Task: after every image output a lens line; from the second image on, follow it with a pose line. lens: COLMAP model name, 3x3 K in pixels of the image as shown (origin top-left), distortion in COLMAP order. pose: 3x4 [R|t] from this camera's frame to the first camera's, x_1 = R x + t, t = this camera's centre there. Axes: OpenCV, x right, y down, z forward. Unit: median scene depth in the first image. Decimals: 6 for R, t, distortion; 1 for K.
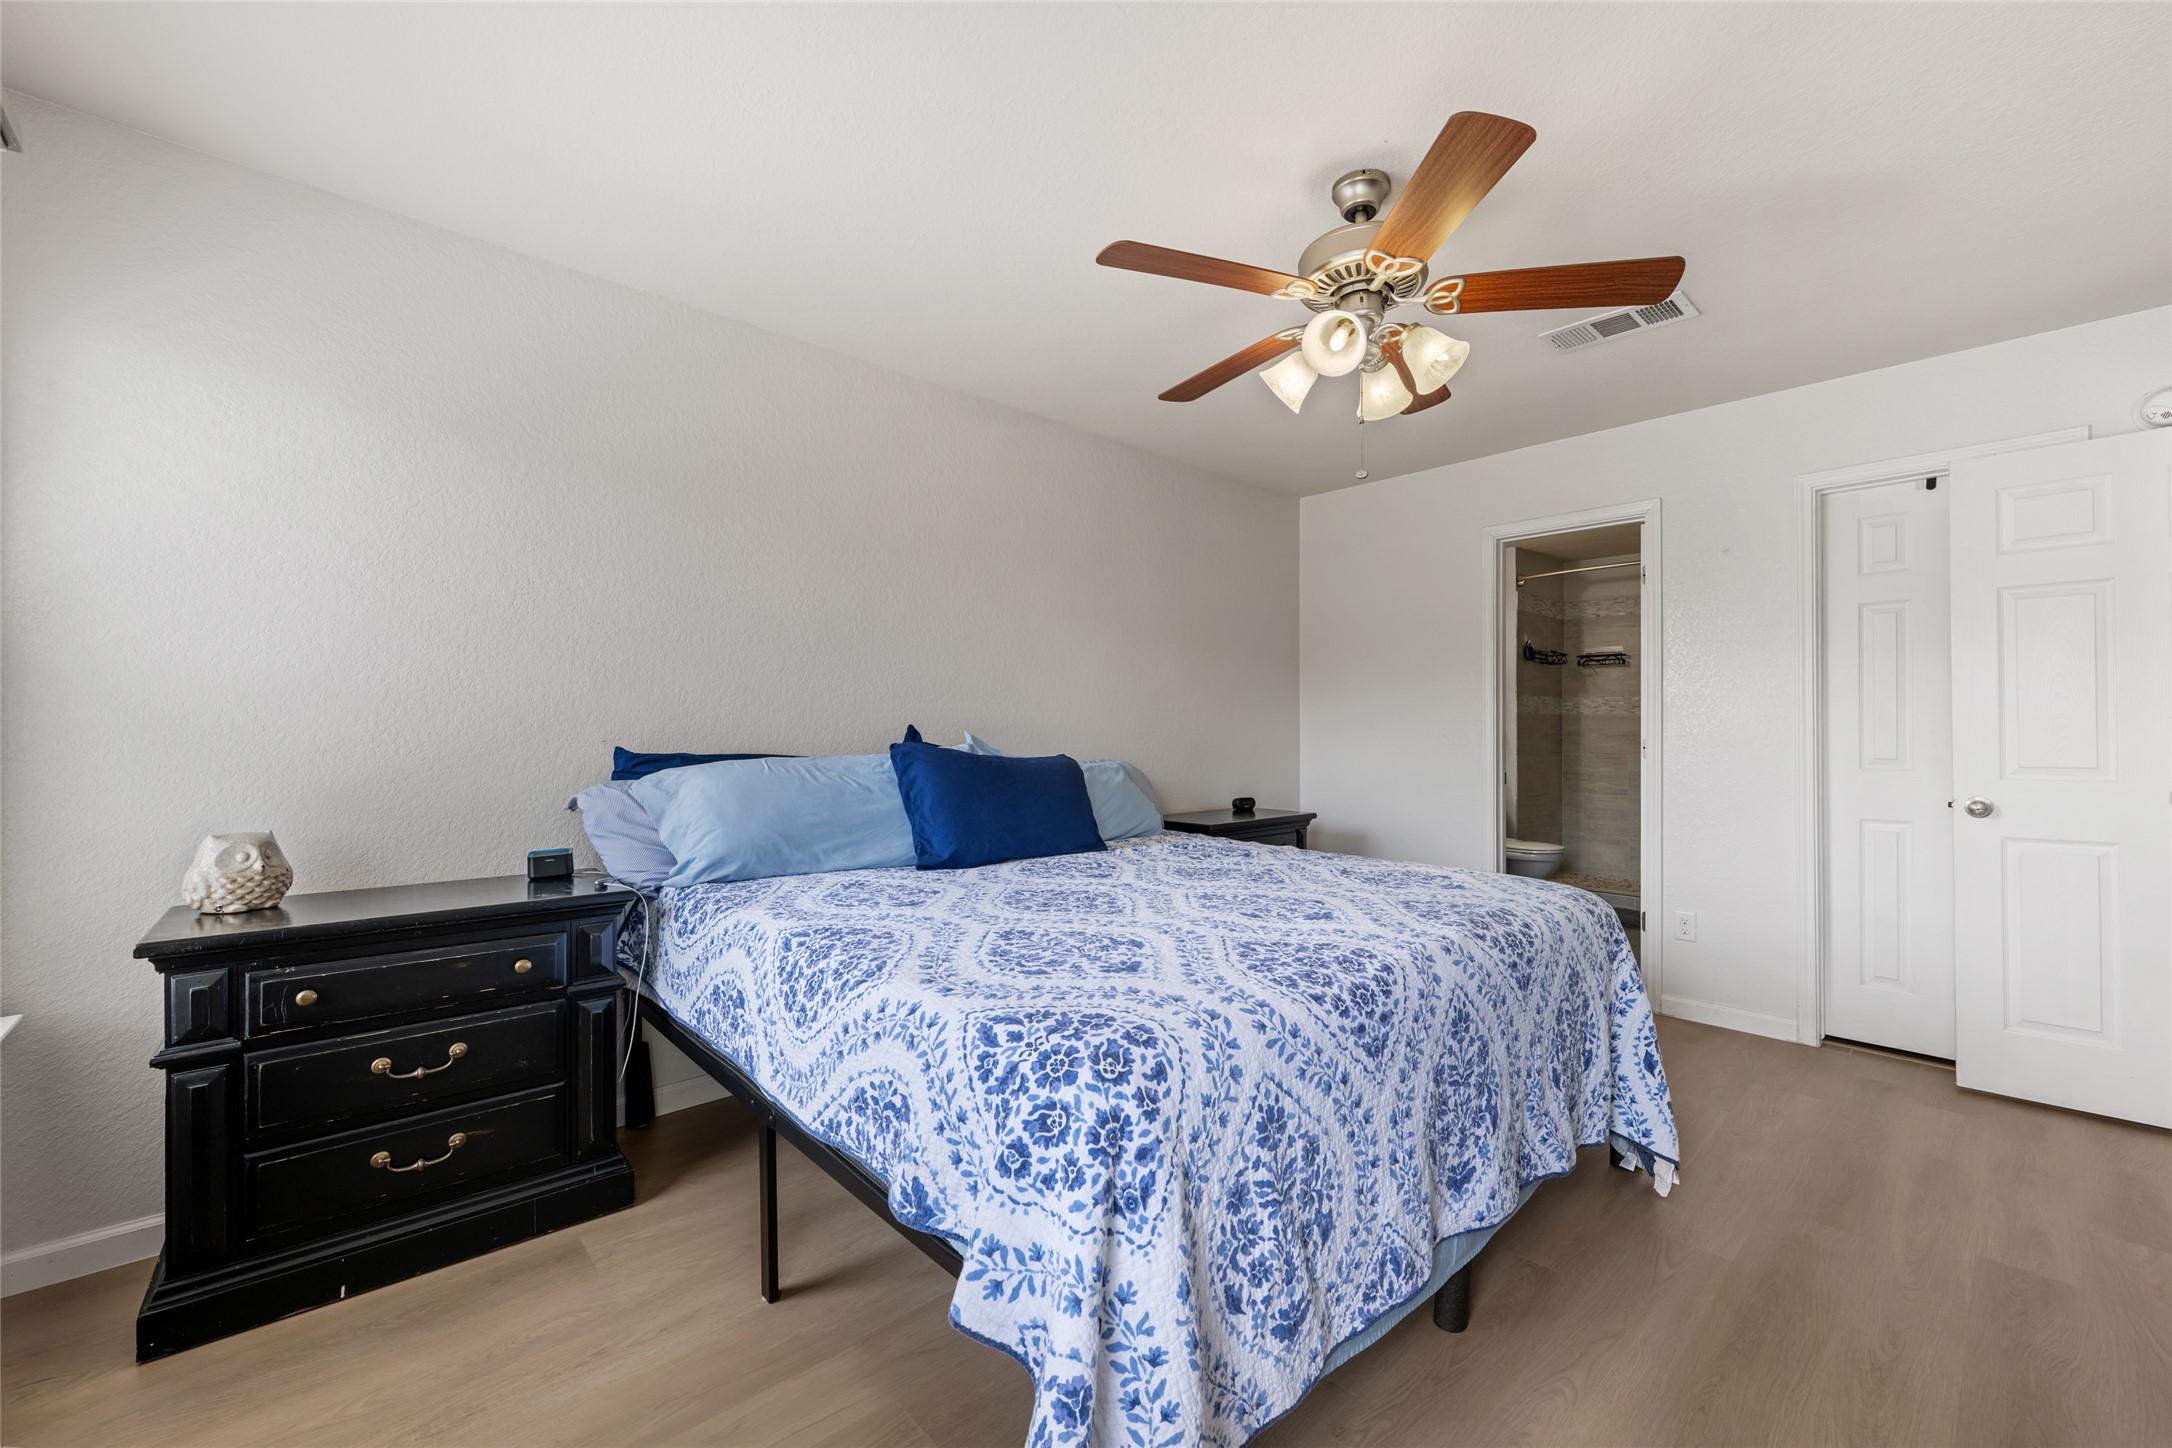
lens RADIAL K [[857.8, 0, 1091.8], [0, 857.8, 724.0], [0, 0, 1]] dist [-0.000872, -0.000231]
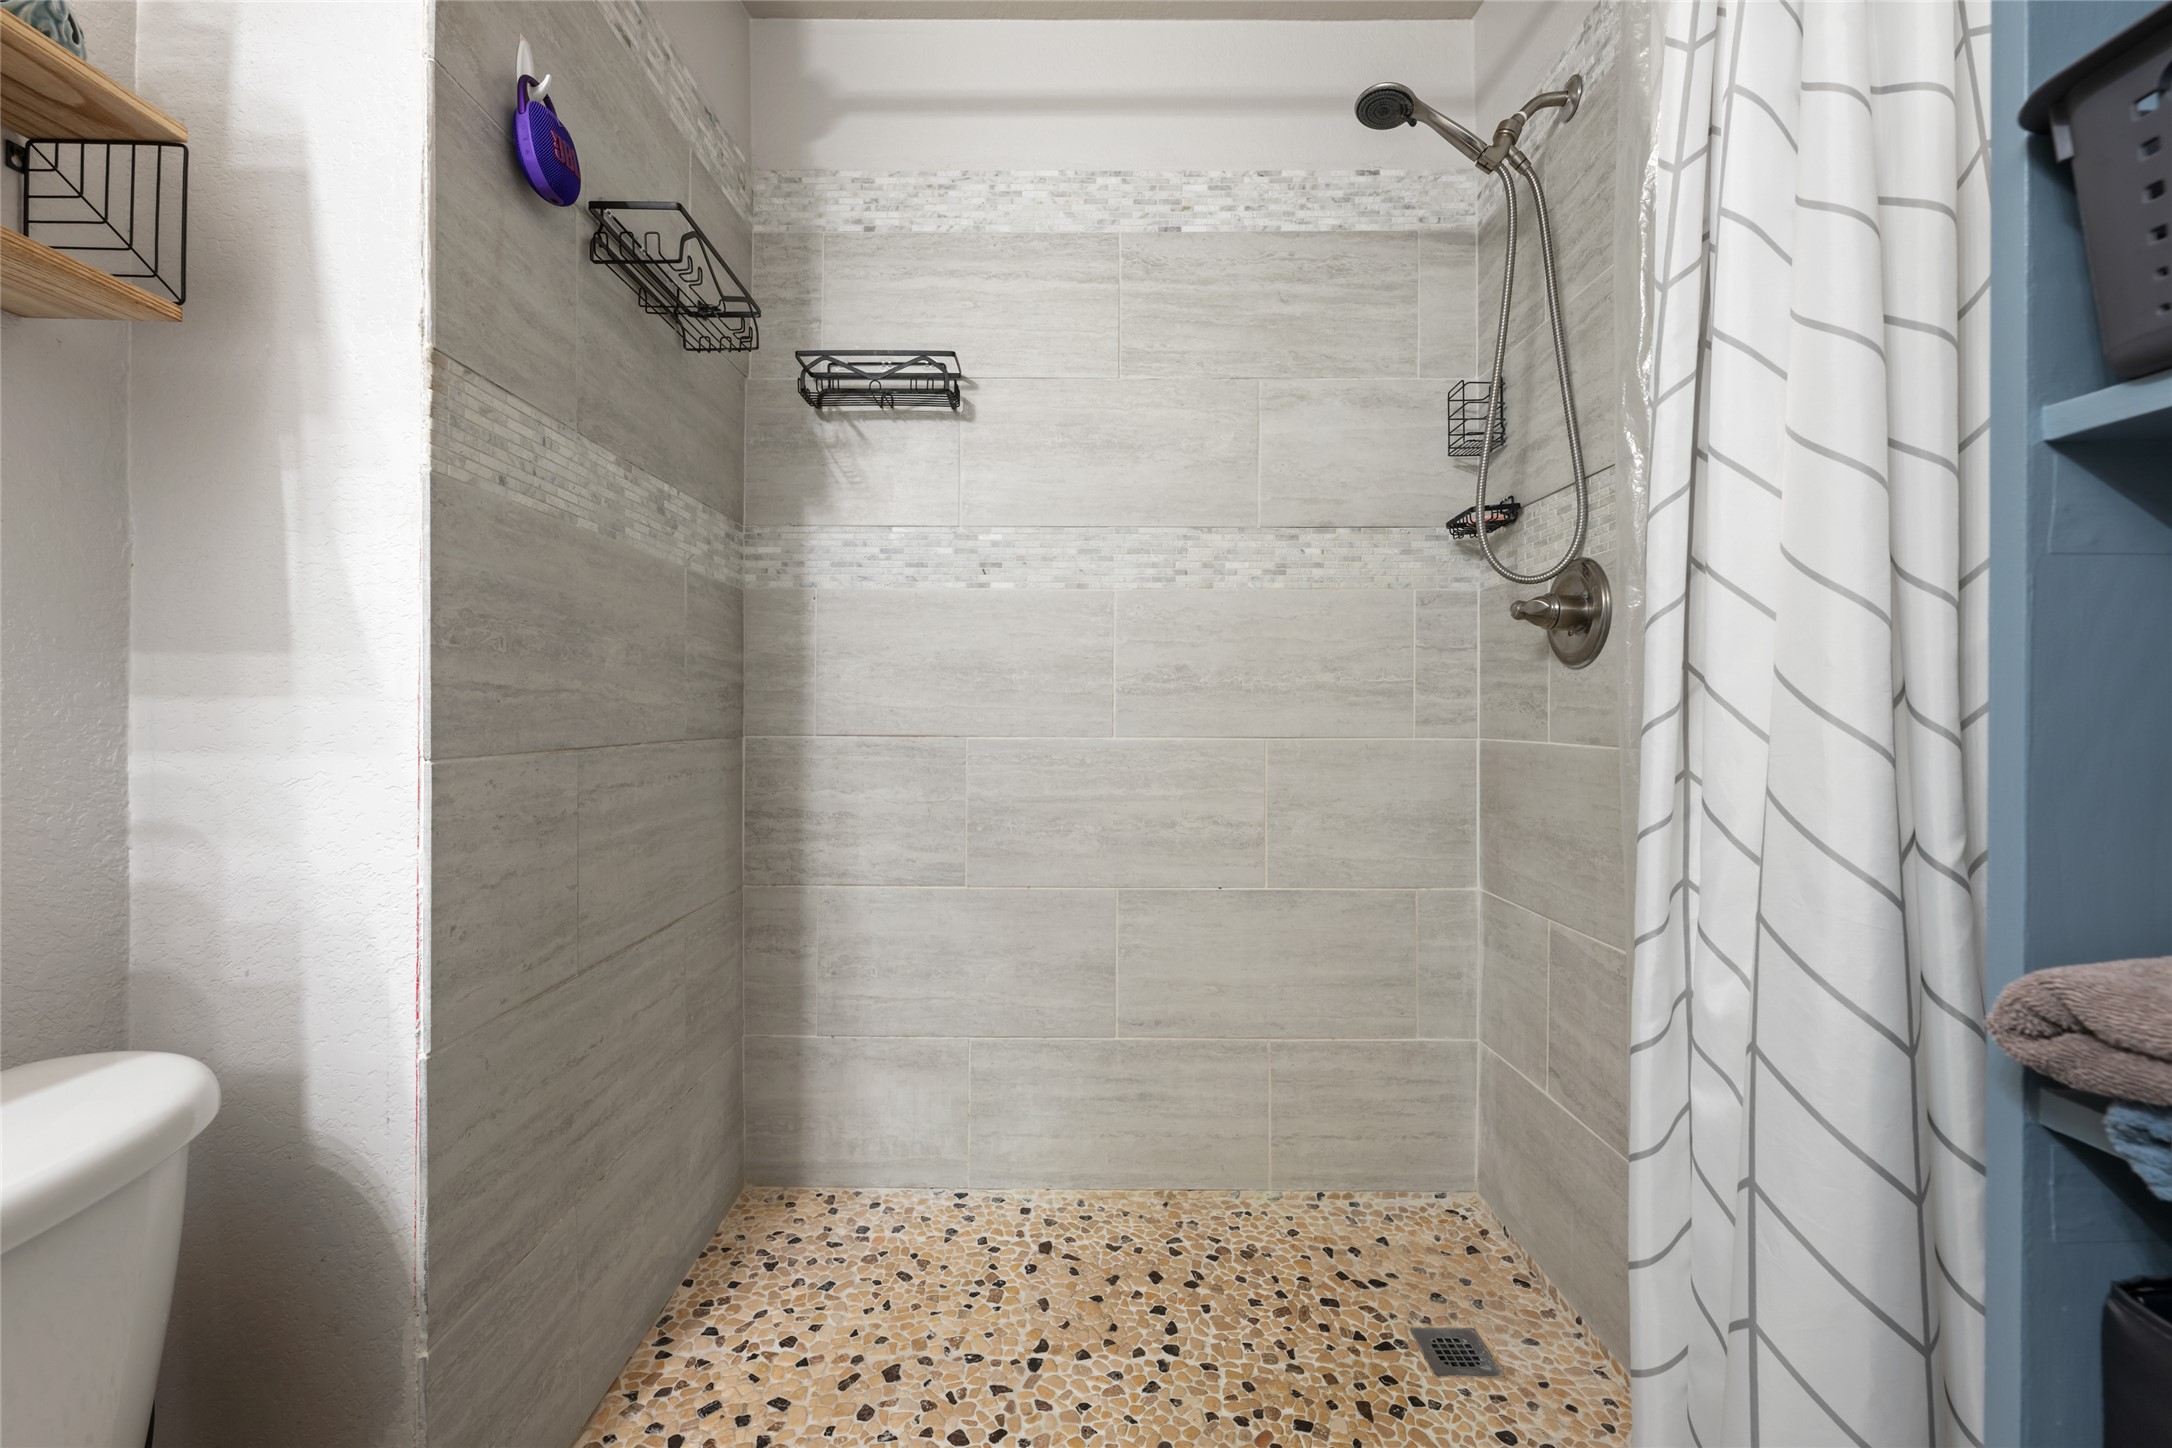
lens RADIAL K [[857.8, 0, 1080.1], [0, 857.8, 707.1], [0, 0, 1]] dist [-0.000872, -0.000231]
pose [[0.664594, 0.003352, 0.747197, 0.429678], [-0.002561, 0.999994, -0.002208, 0.025661], [-0.747200, -0.000446, 0.664599, 0.764191]]
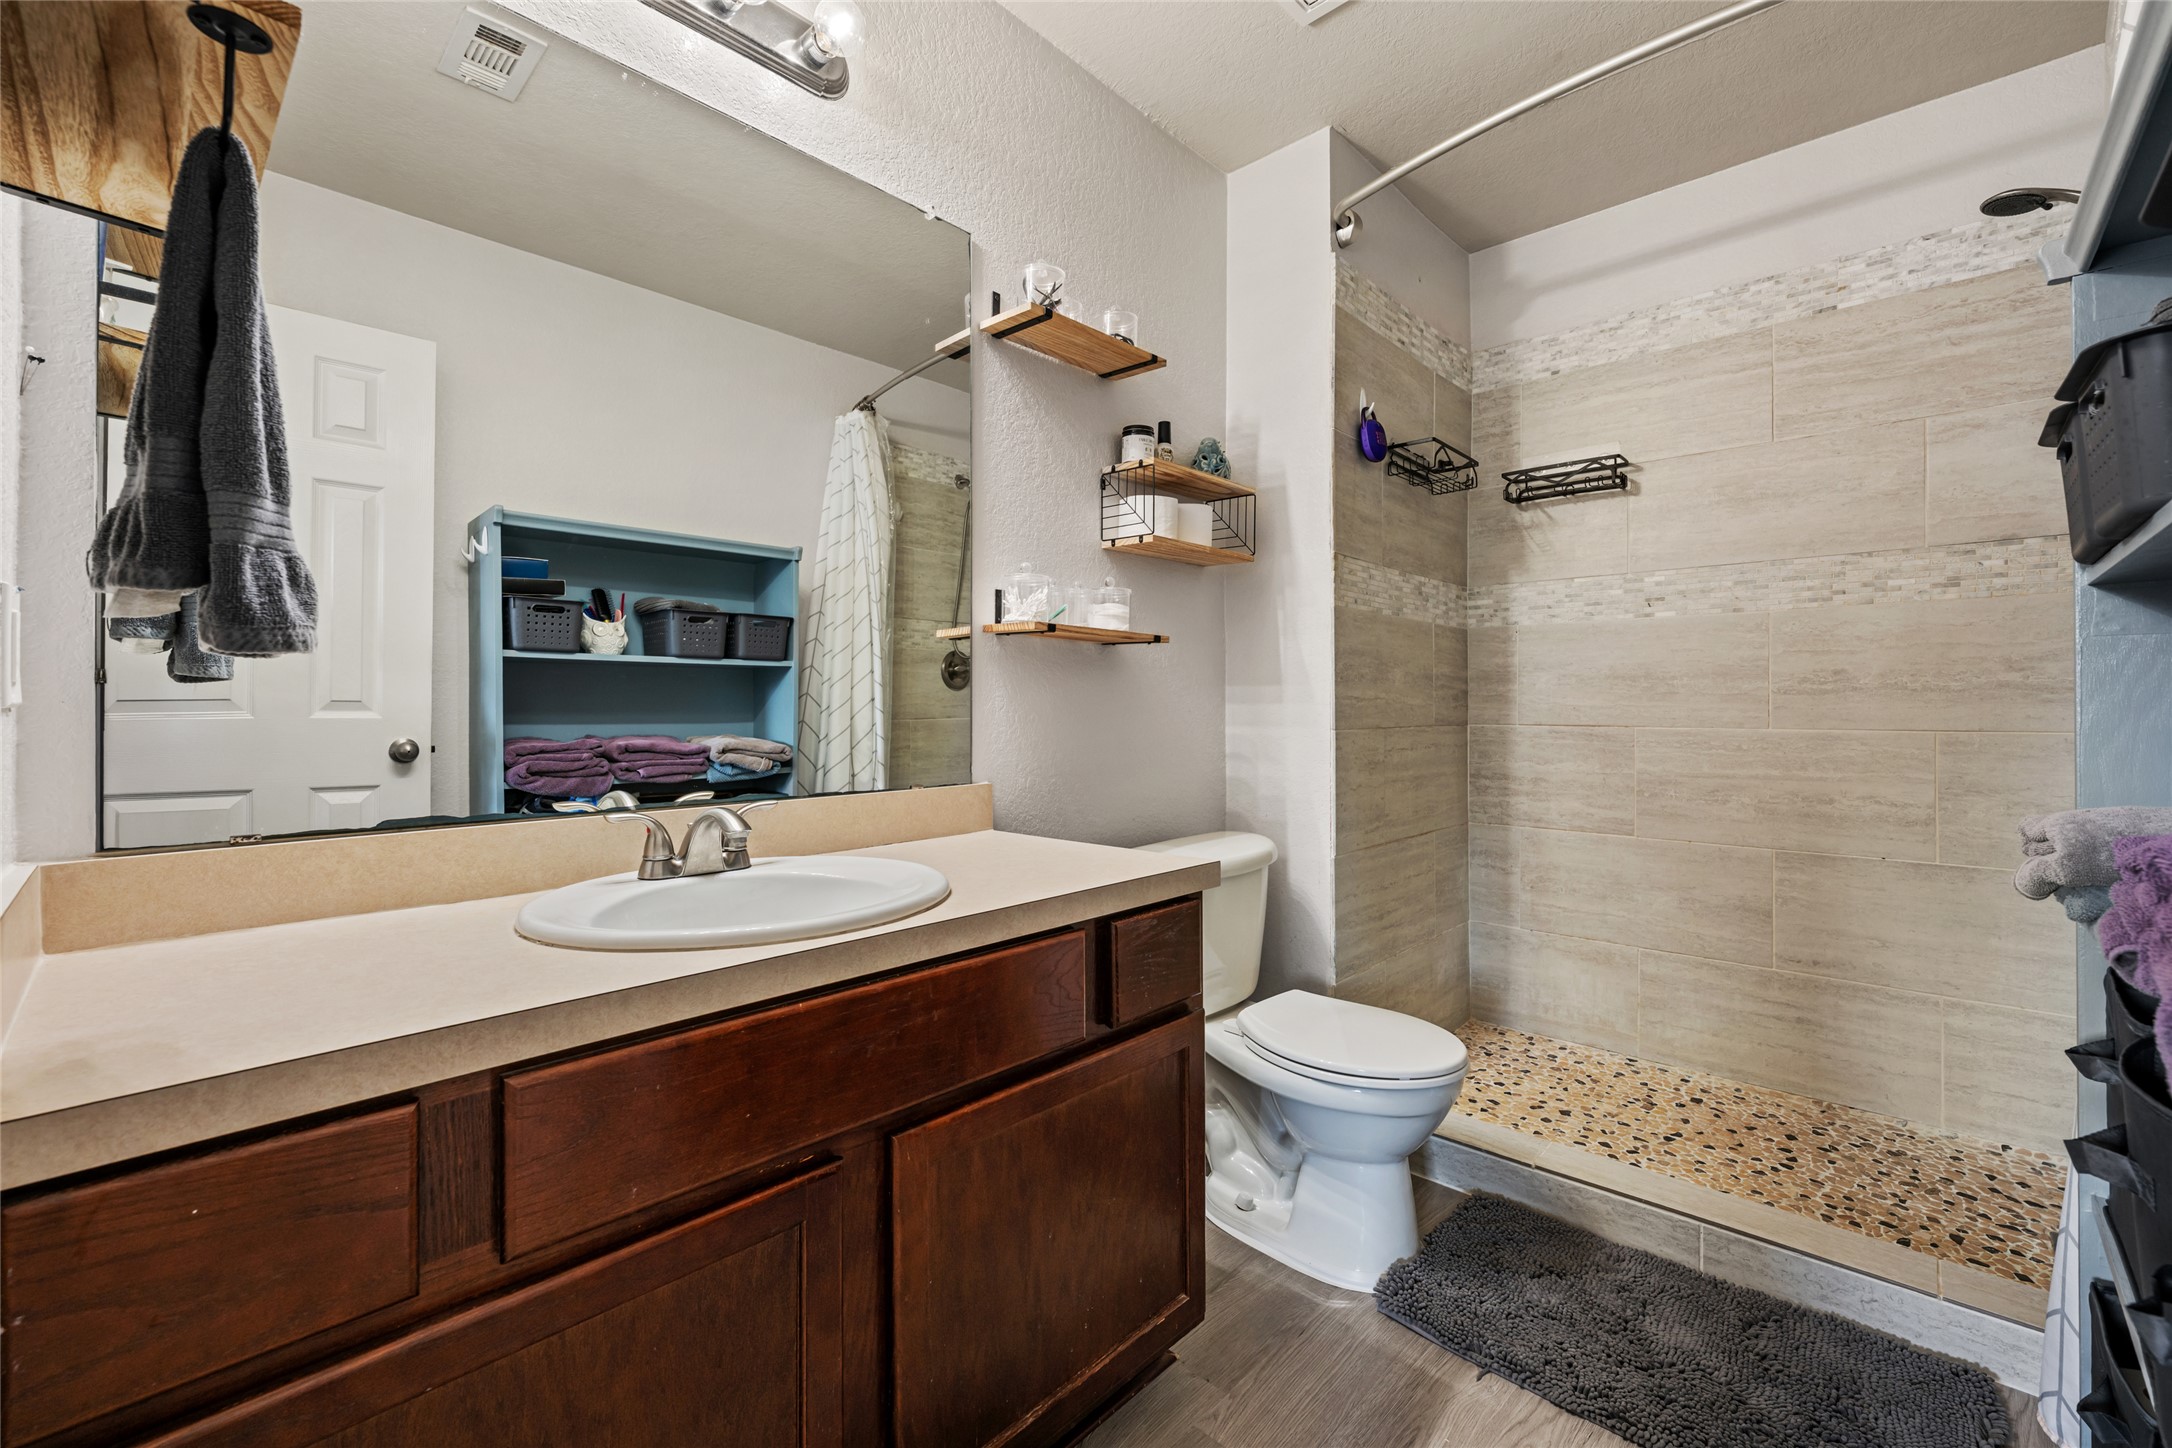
lens RADIAL K [[894.7, 0, 1077.0], [0, 894.7, 705.3], [0, 0, 1]] dist [0.000537, 0.000039]
pose [[0.997651, -0.002182, 0.068467, 0.343495], [0.002249, 0.999997, -0.000909, 0.024996], [-0.068465, 0.001060, 0.997653, 0.605448]]
